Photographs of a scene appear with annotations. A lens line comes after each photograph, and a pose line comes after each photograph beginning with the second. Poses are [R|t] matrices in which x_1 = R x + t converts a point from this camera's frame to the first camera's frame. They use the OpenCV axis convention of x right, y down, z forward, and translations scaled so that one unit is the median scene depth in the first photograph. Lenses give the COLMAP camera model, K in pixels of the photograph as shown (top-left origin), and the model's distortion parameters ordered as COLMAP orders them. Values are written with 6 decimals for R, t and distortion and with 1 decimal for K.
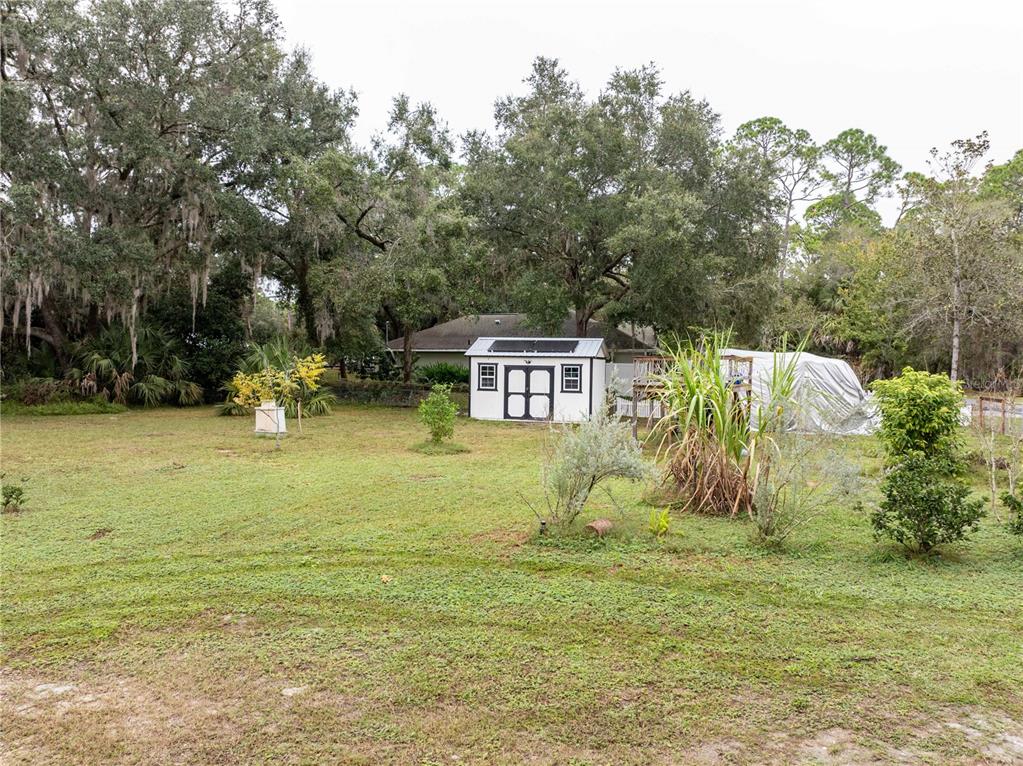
lens RADIAL K [[717.0, 0, 511.9], [0, 717.0, 382.7], [0, 0, 1]] dist [-0.051574, 0.026592]
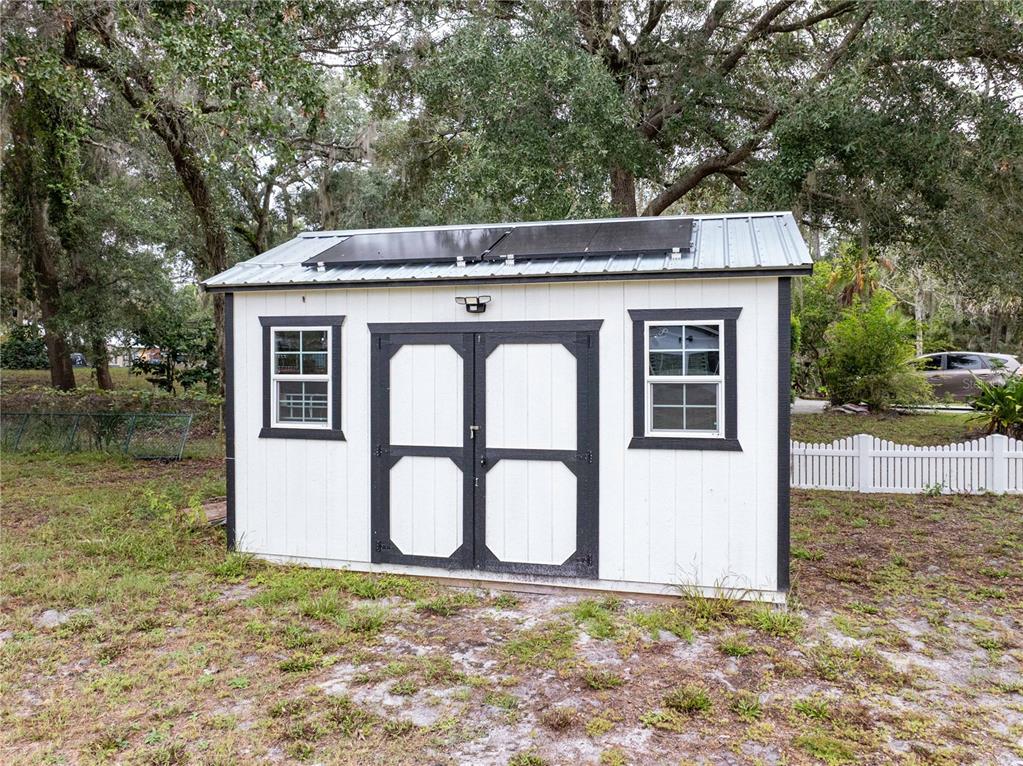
lens RADIAL K [[717.0, 0, 510.2], [0, 717.0, 379.9], [0, 0, 1]] dist [-0.051574, 0.026592]
pose [[0.999847, -0.014573, 0.009628, 0.030669], [0.014636, 0.999872, -0.006527, -0.005084], [-0.009532, 0.006667, 0.999932, 0.779598]]
